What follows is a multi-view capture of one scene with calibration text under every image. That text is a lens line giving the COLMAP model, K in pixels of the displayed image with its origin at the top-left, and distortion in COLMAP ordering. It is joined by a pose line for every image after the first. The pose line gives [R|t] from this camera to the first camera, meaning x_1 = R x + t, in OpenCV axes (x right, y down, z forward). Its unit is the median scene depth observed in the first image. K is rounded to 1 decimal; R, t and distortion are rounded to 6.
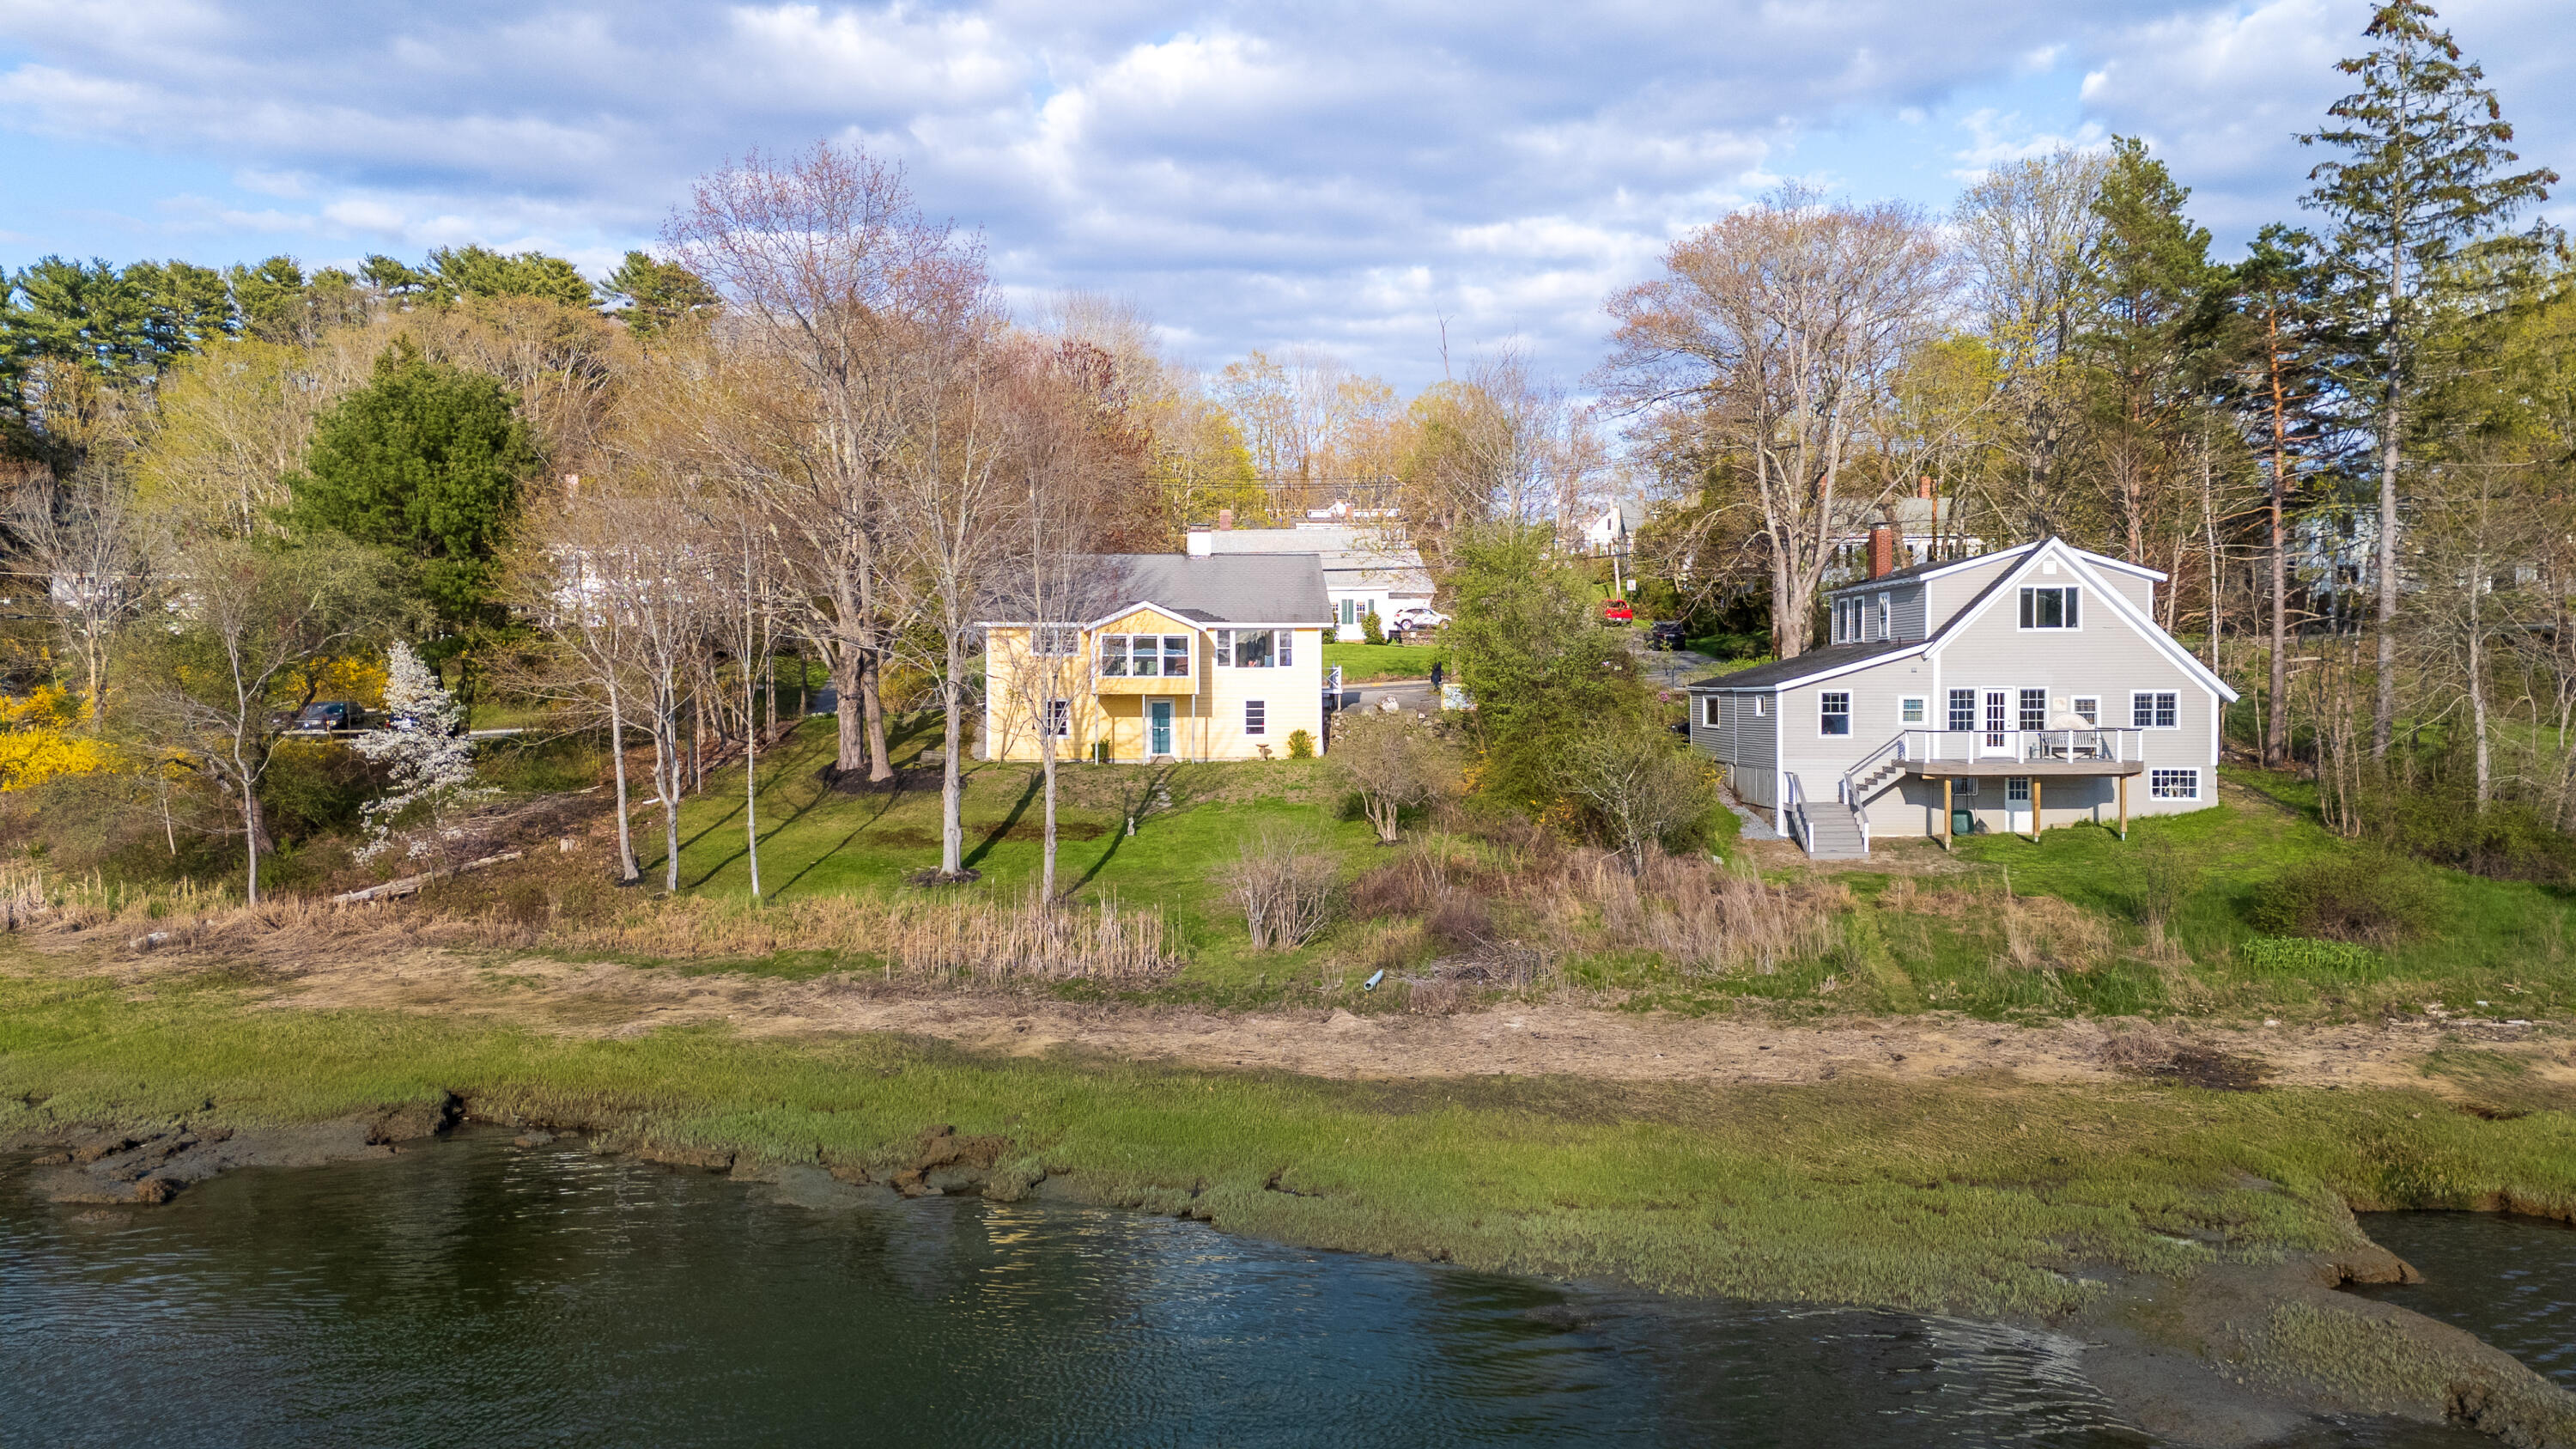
lens RADIAL K [[1882.5, 0, 1288.0], [0, 1882.5, 724.5], [0, 0, 1]] dist [0.081186, -0.078217]
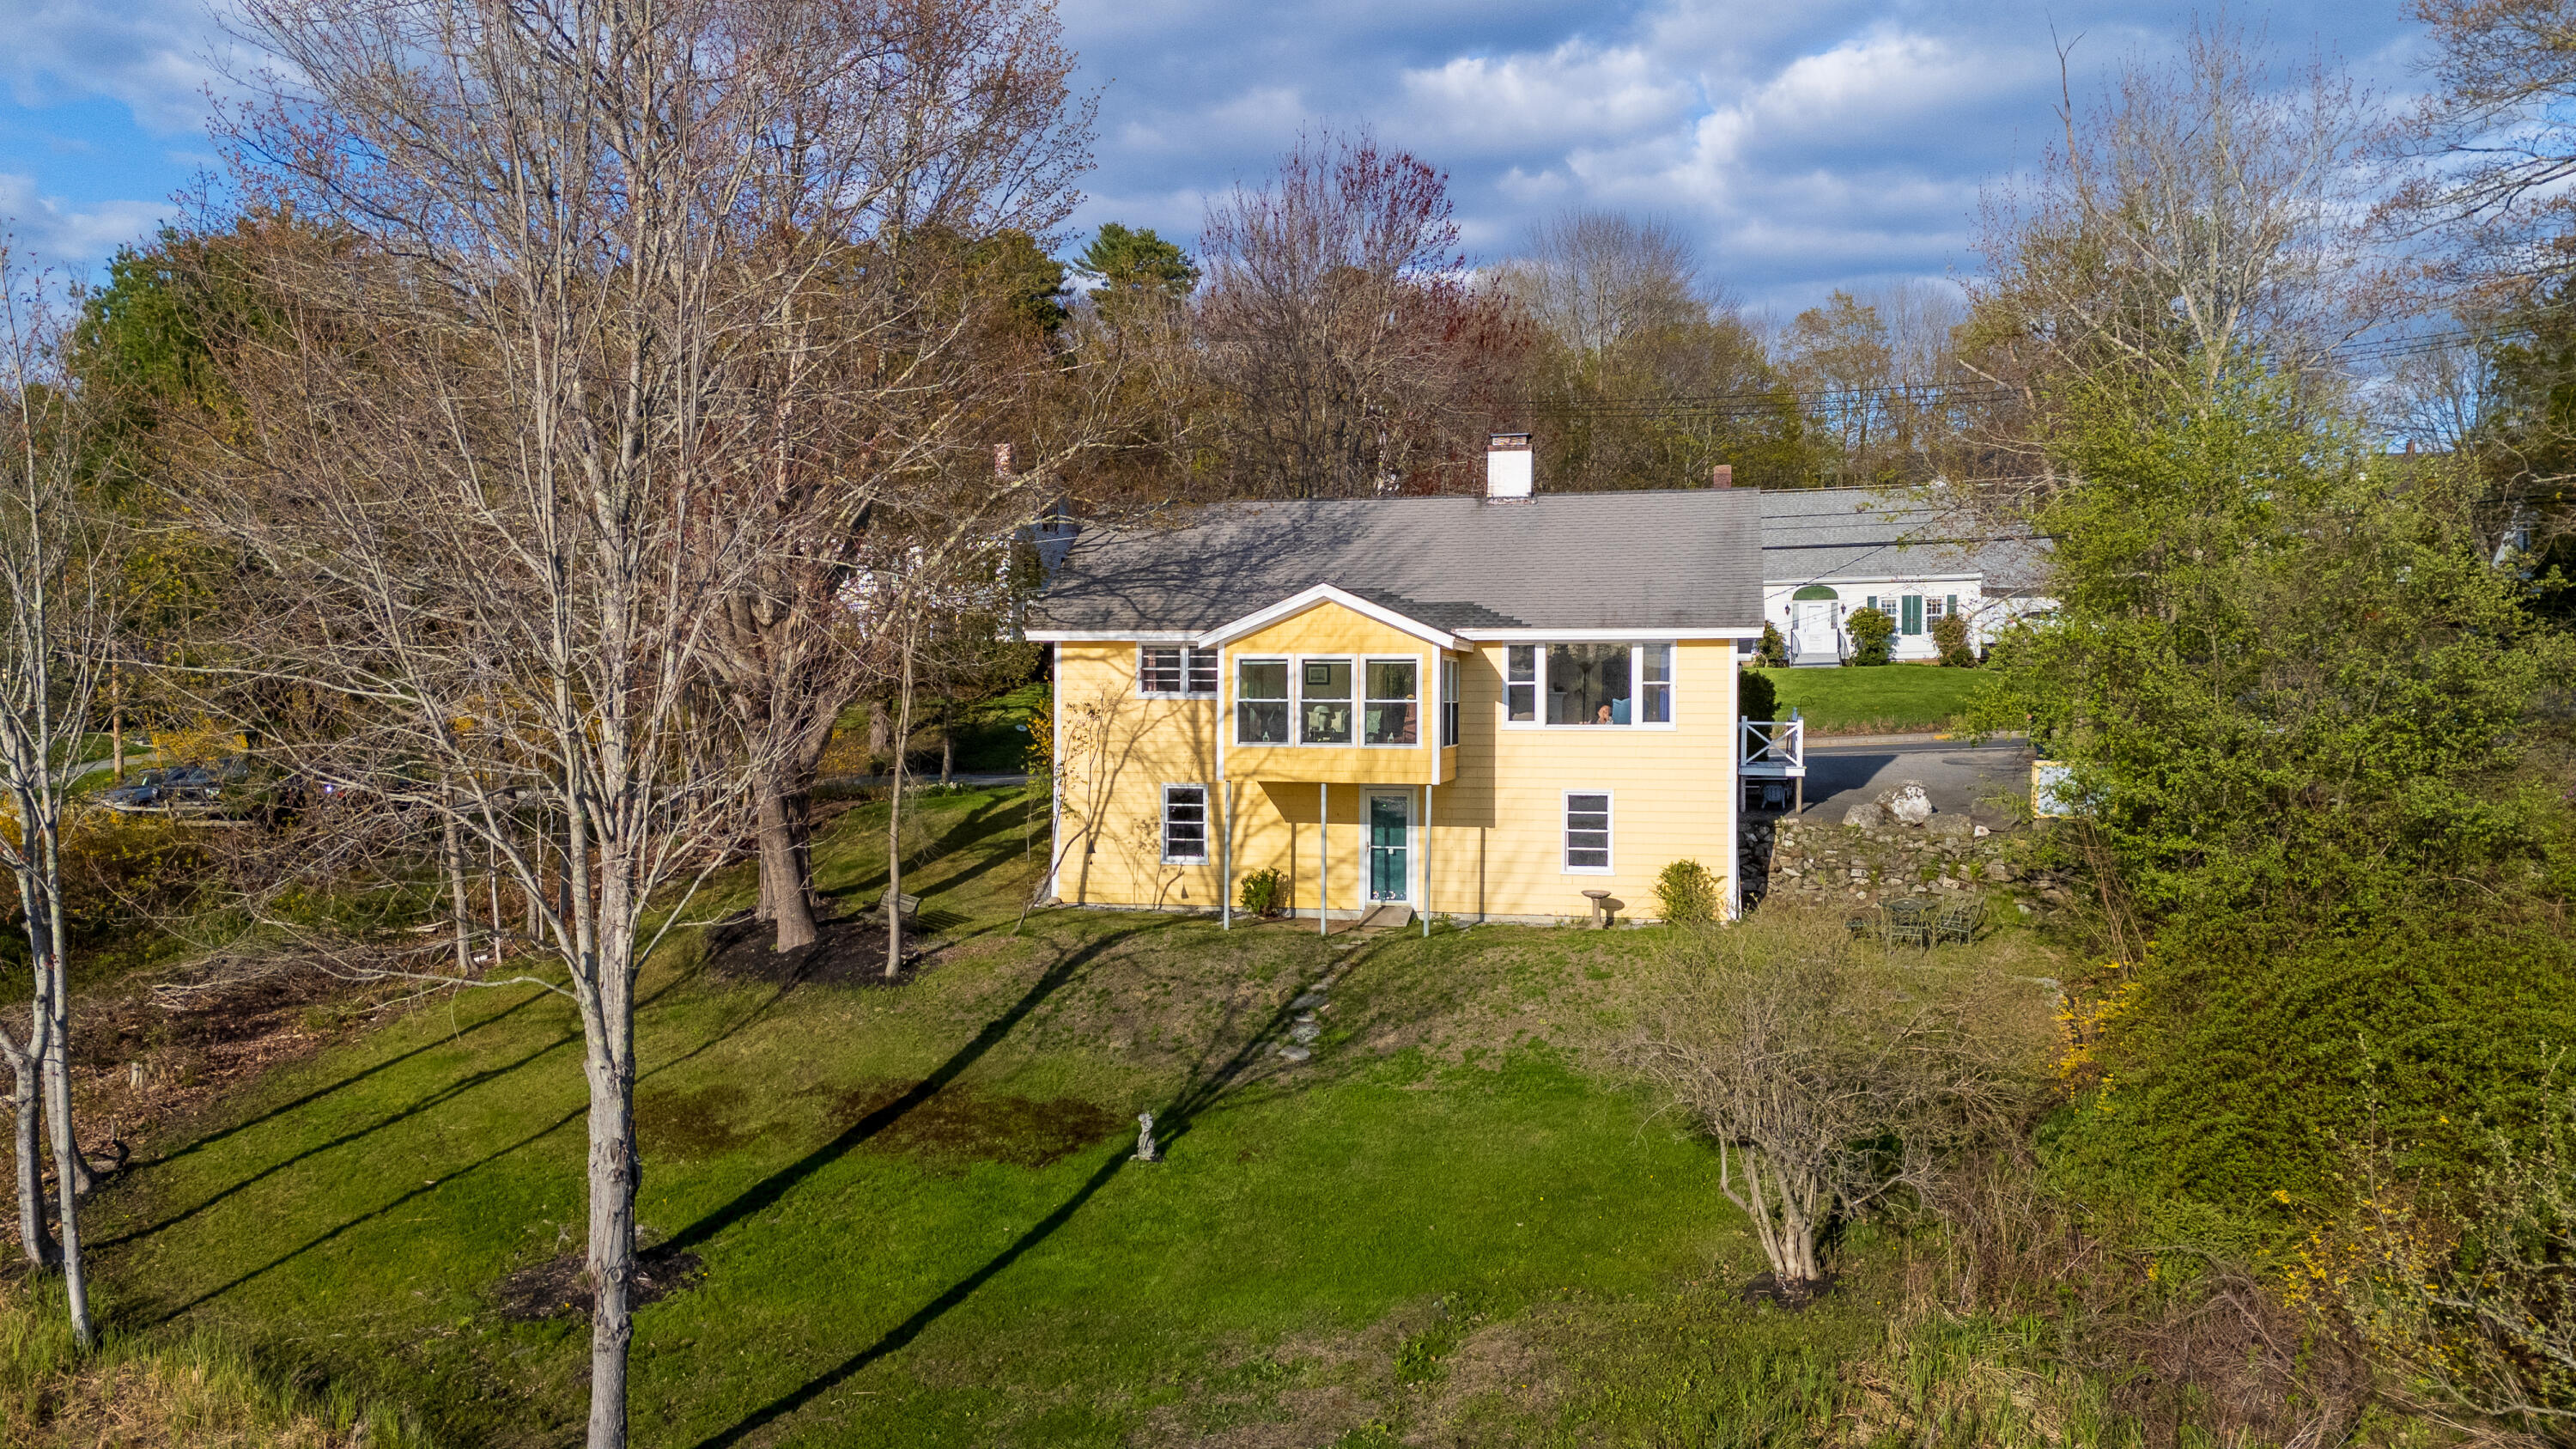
lens RADIAL K [[1878.9, 0, 1288.0], [0, 1878.9, 724.5], [0, 0, 1]] dist [0.121973, -0.176595]
pose [[0.947551, 0.012608, -0.319357, 0.074977], [-0.015108, 0.999872, -0.005351, -0.032475], [0.319248, 0.009895, 0.947620, 0.644908]]
